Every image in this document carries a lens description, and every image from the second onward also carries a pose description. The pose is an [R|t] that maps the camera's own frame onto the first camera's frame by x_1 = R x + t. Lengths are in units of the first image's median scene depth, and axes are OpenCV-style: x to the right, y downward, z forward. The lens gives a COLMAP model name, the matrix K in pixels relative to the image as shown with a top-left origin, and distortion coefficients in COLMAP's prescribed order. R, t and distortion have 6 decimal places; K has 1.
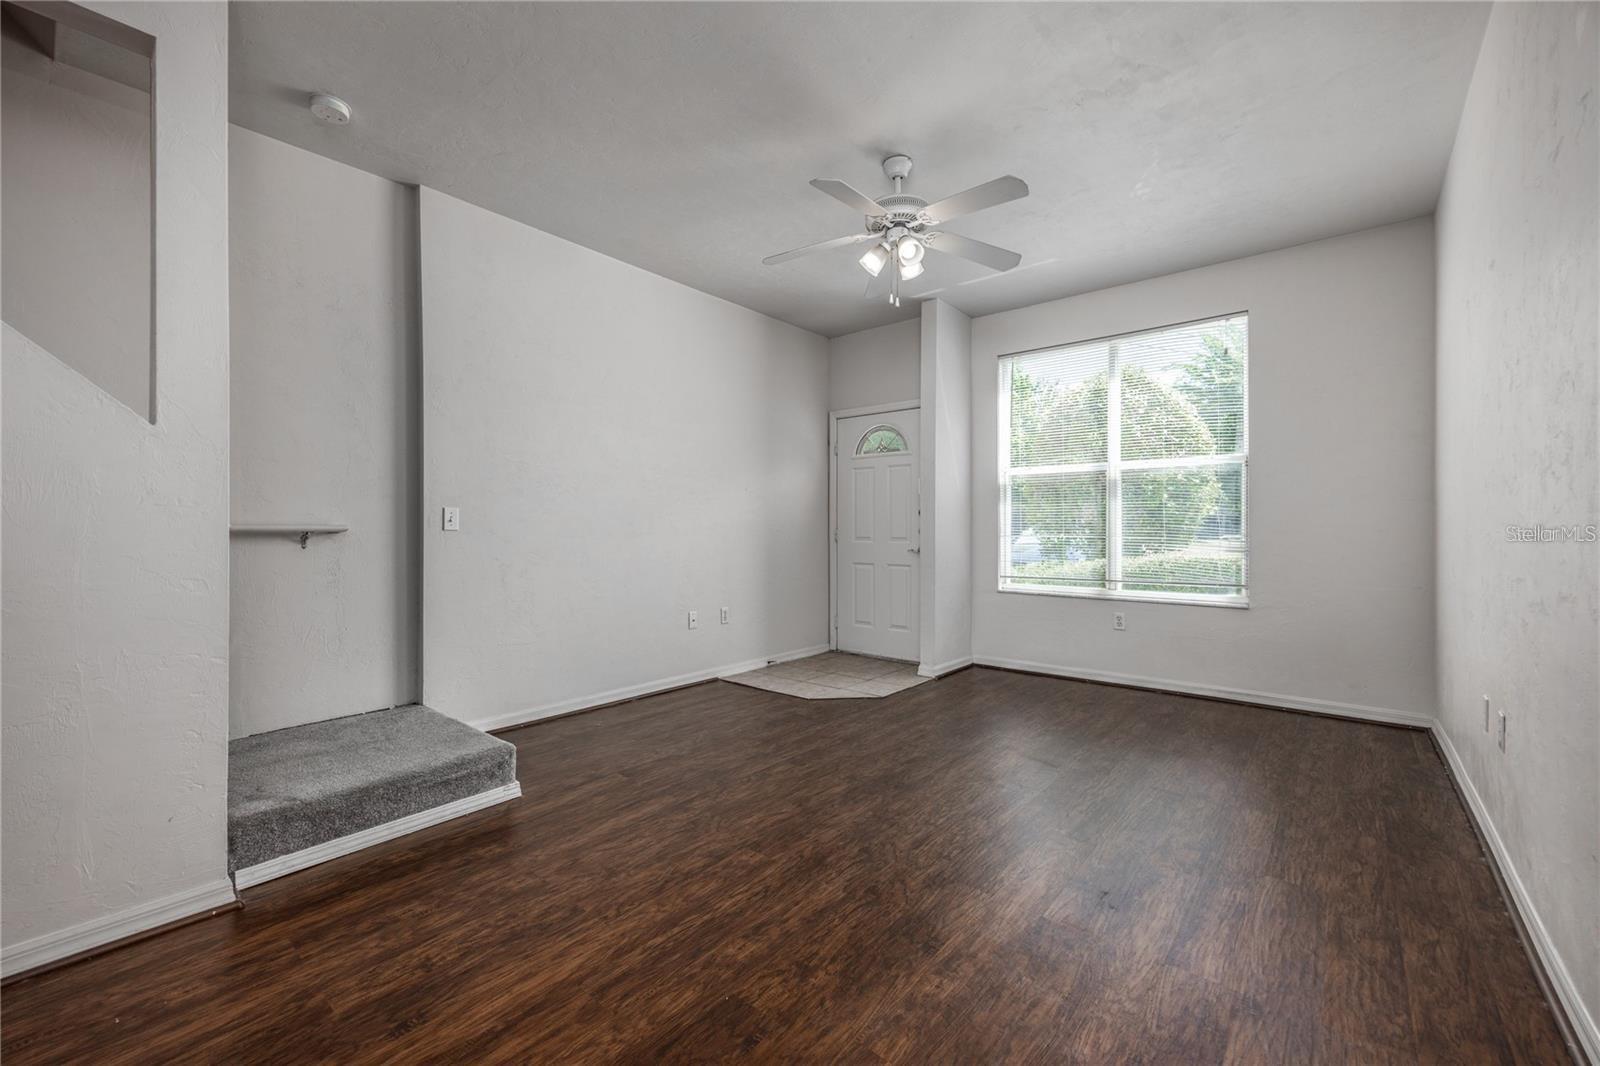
lens RADIAL K [[640.6, 0, 796.0], [0, 640.6, 526.7], [0, 0, 1]] dist [0.008559, 0.000081]
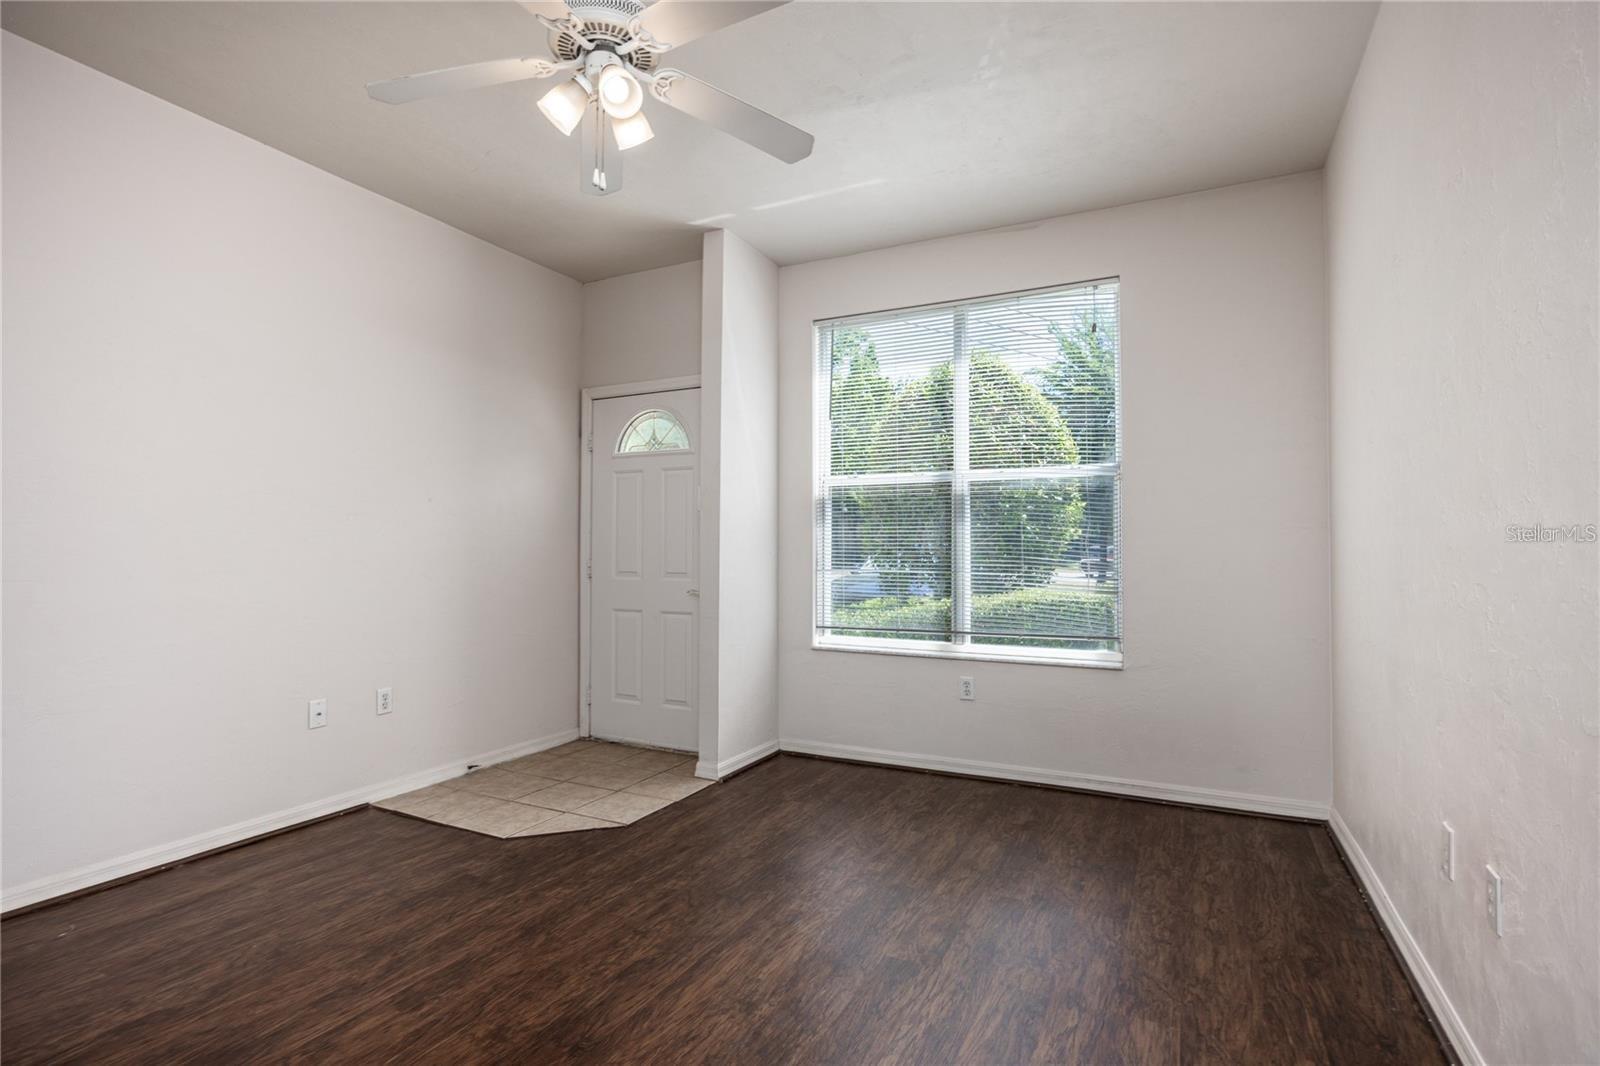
lens RADIAL K [[766.3, 0, 800.0], [0, 766.3, 533.0], [0, 0, 1]] dist [-0.010332, -0.000075]
pose [[0.972574, 0.006696, 0.232499, 0.144736], [-0.002429, 0.999823, -0.018635, -0.015808], [-0.232582, 0.017559, 0.972418, 0.244239]]
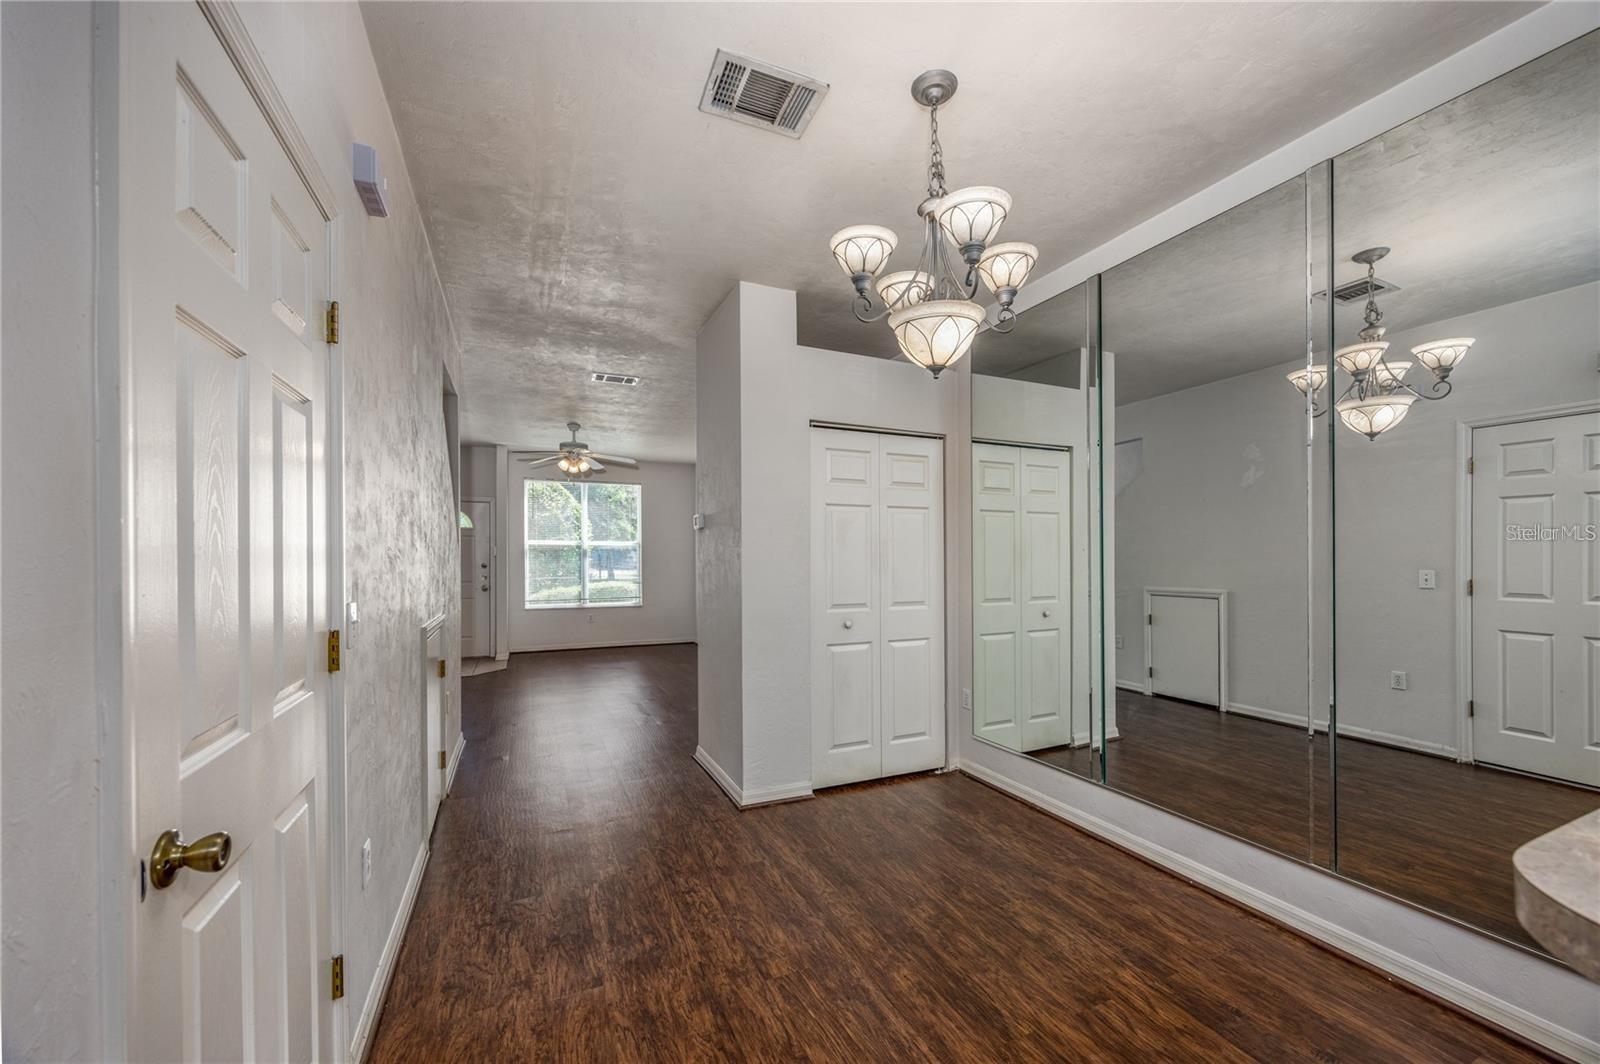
lens RADIAL K [[619.7, 0, 809.1], [0, 619.7, 560.3], [0, 0, 1]] dist [0.000323, 0.000024]
pose [[0.418418, -0.000135, 0.908255, -1.301935], [-0.005710, 0.999980, 0.002779, -0.062649], [-0.908237, -0.006349, 0.418409, -0.618991]]
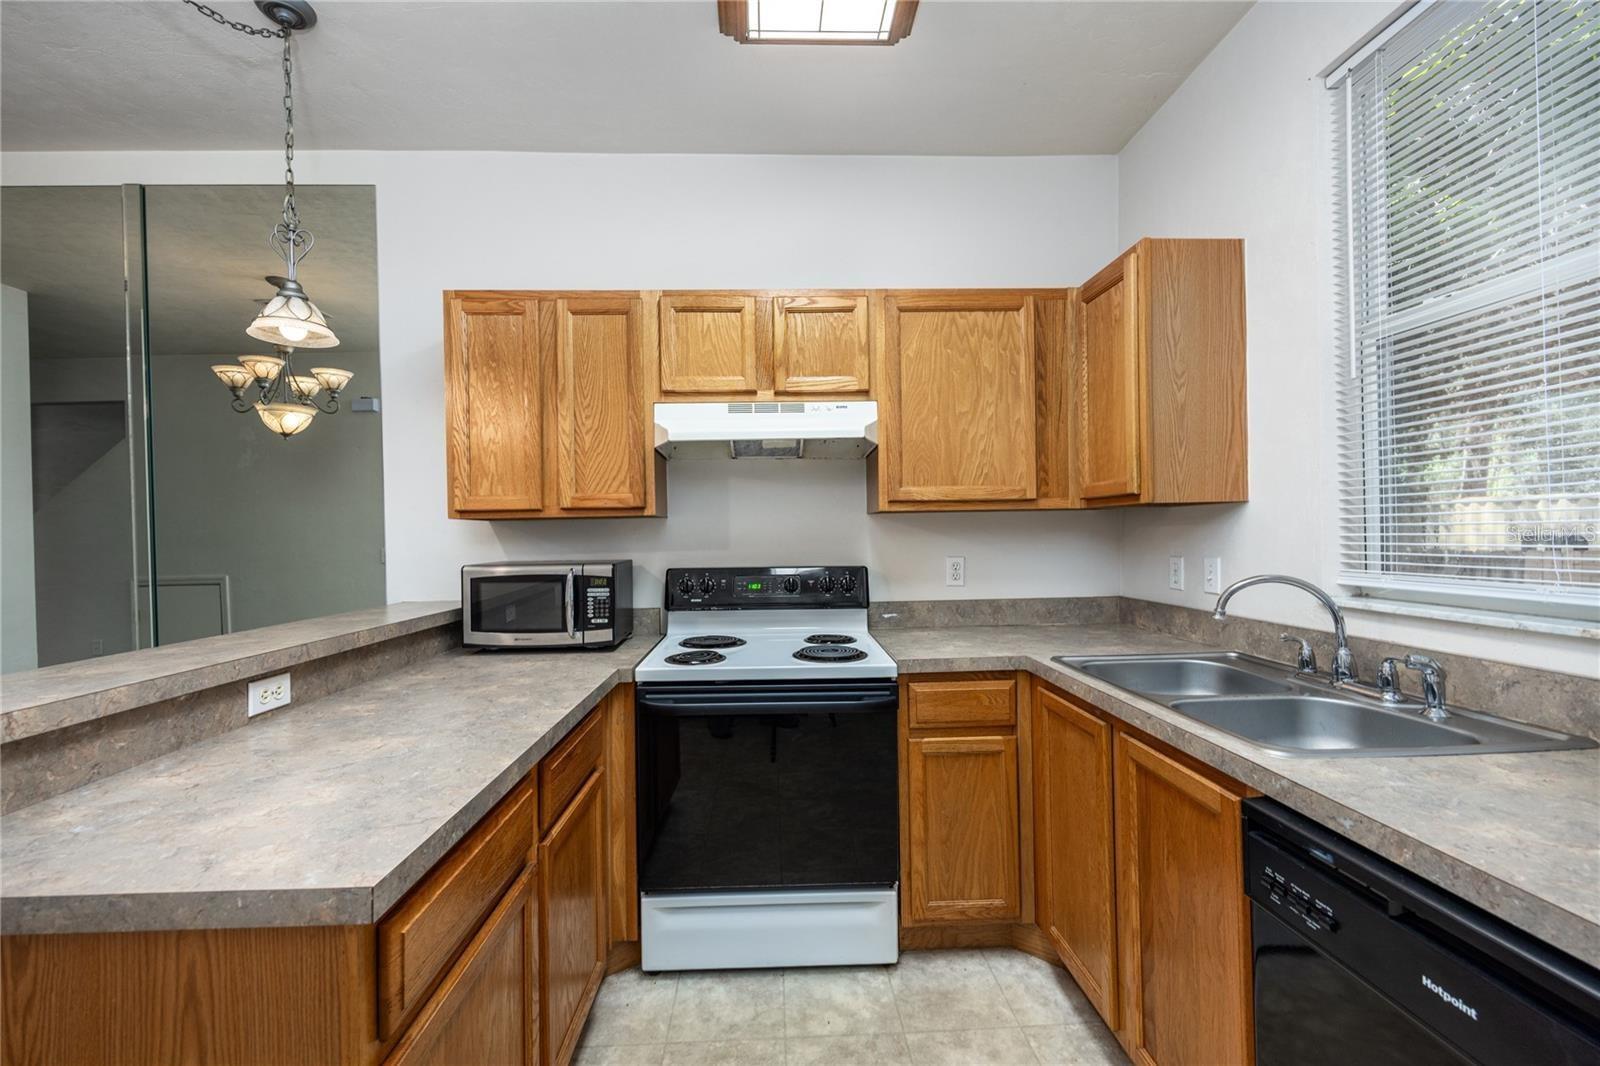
lens RADIAL K [[645.7, 0, 800.0], [0, 645.7, 533.0], [0, 0, 1]] dist [0.001635, -0.000011]
pose [[-0.676535, 0.016030, 0.736236, -1.537715], [0.018469, 0.999818, -0.004797, -0.058091], [-0.736179, 0.010352, -0.676707, -0.868784]]
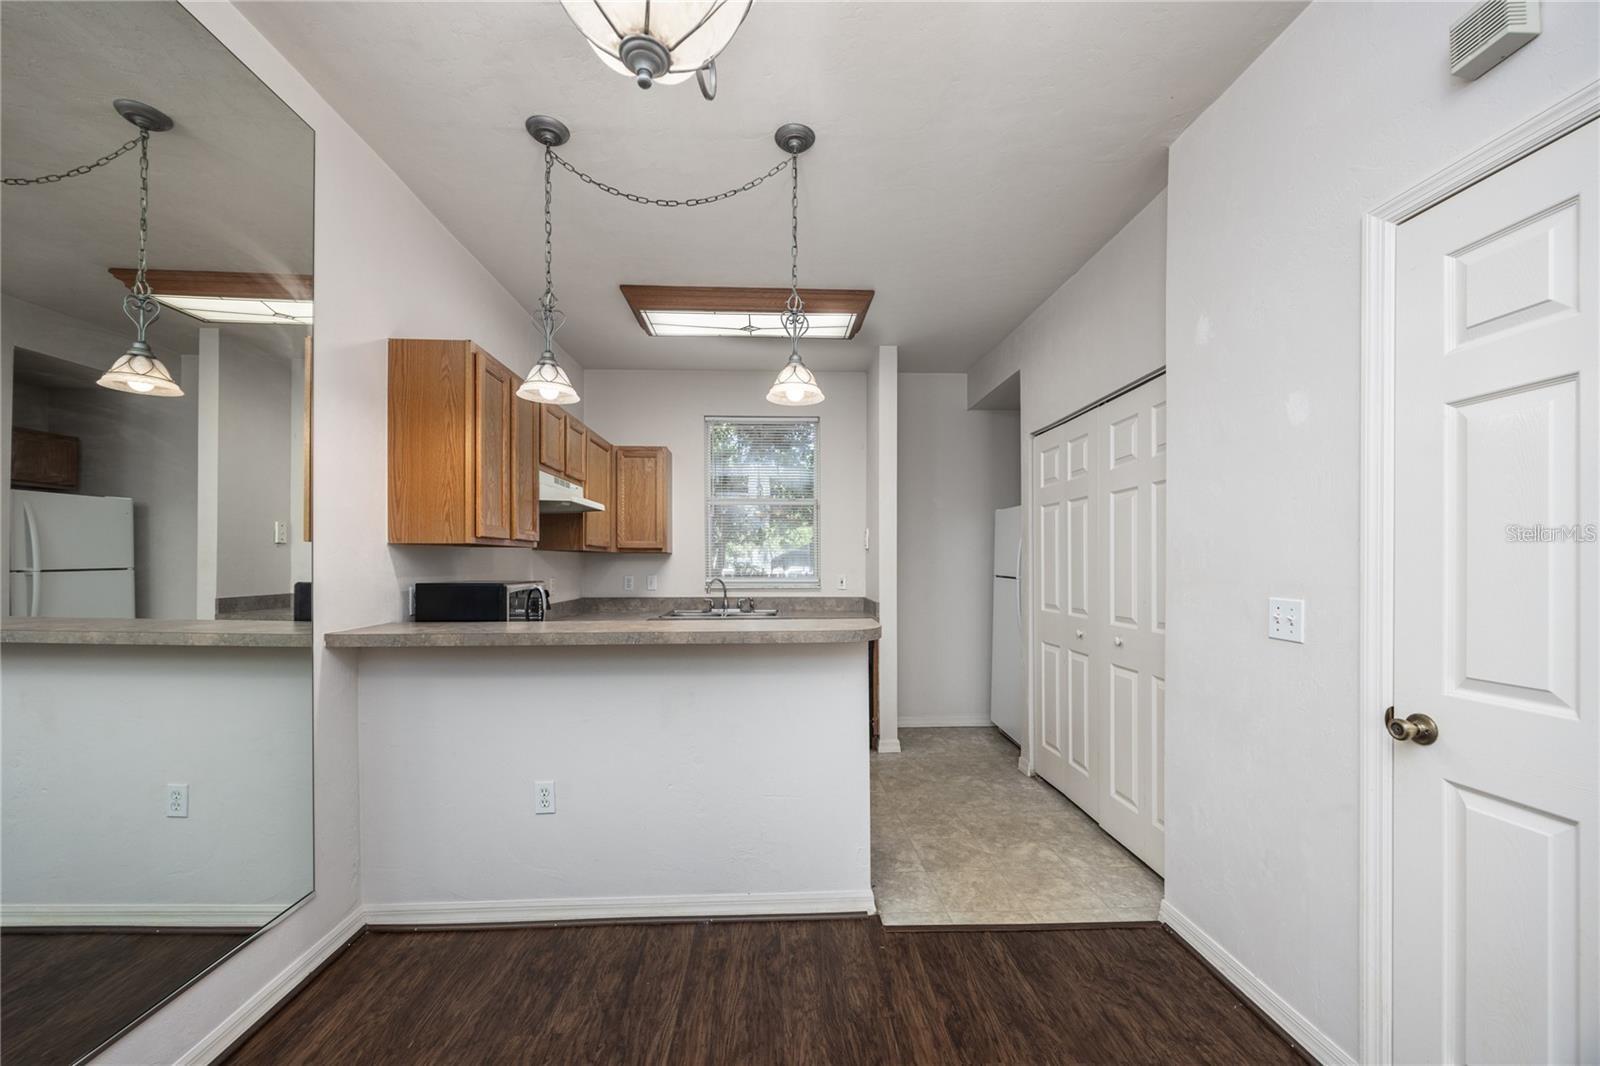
lens RADIAL K [[625.2, 0, 798.0], [0, 625.2, 561.6], [0, 0, 1]] dist [0.000209, -0.000022]
pose [[-0.733343, 0.001038, -0.679858, -0.661821], [0.002955, 0.999994, -0.001661, -0.058972], [0.679853, -0.003227, -0.733342, -0.310807]]
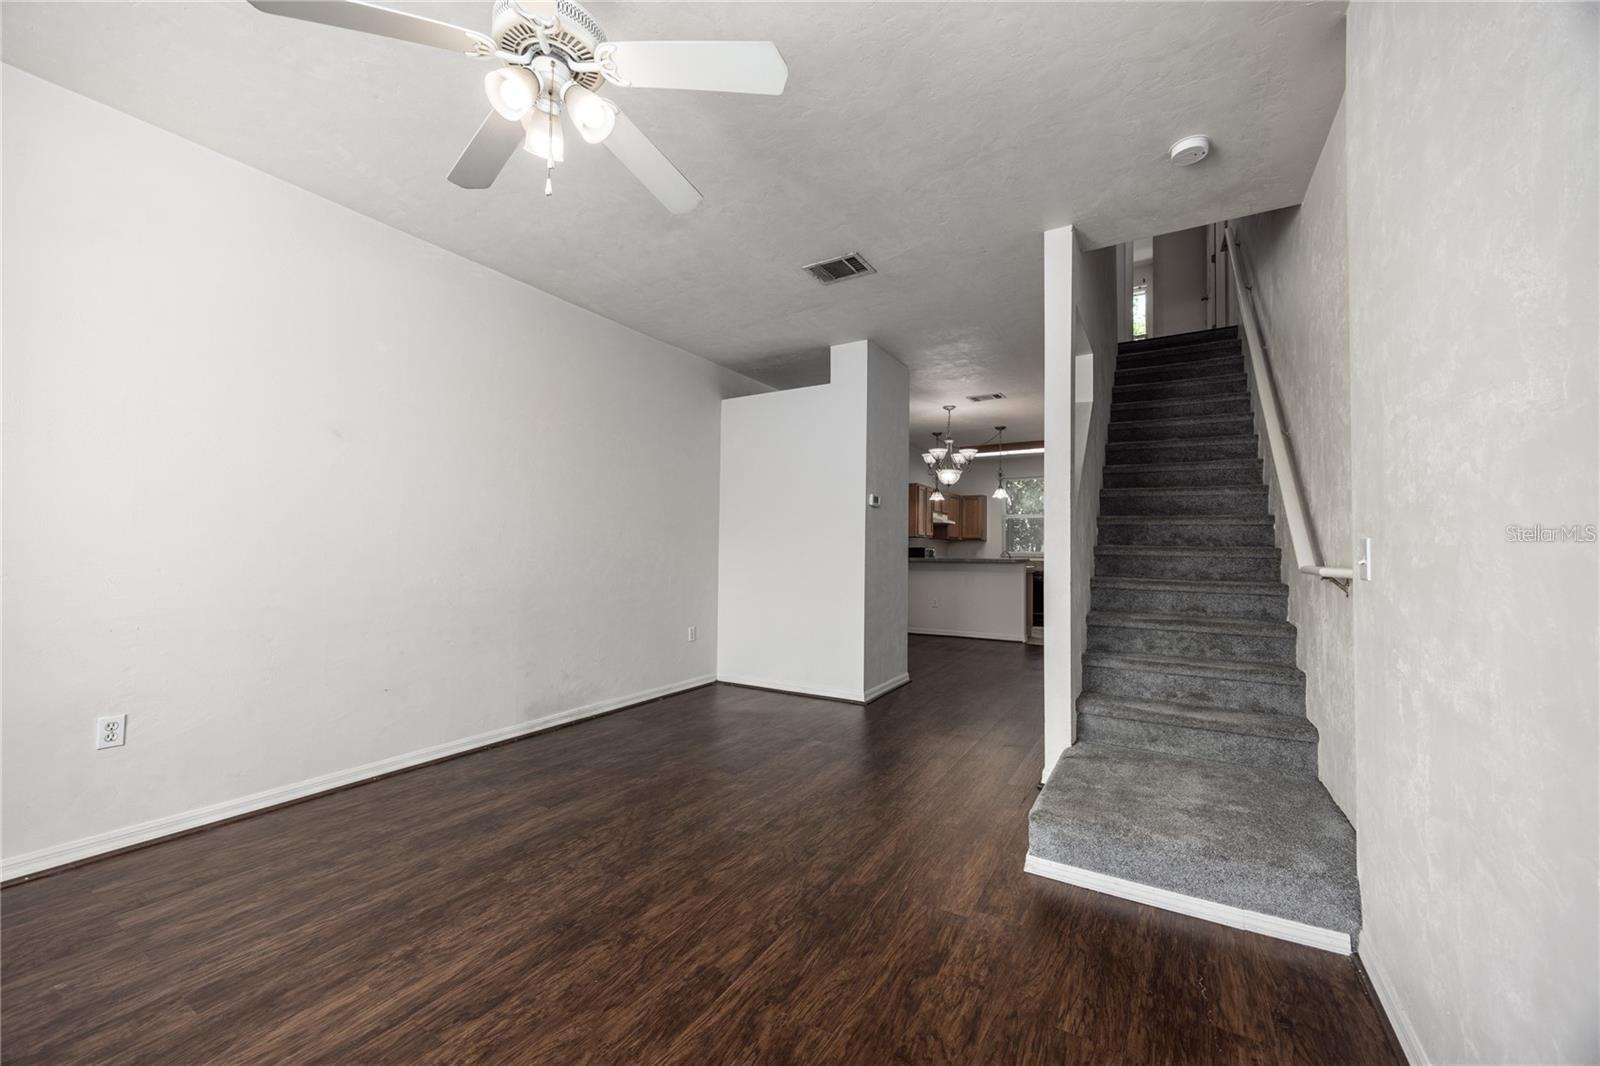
lens RADIAL K [[610.3, 0, 806.9], [0, 610.3, 538.7], [0, 0, 1]] dist [-0.003407, -0.000020]
pose [[-0.984890, -0.009265, -0.172933, 0.012636], [-0.005358, 0.999720, -0.023048, -0.013062], [0.173099, -0.021773, -0.984664, 1.324890]]
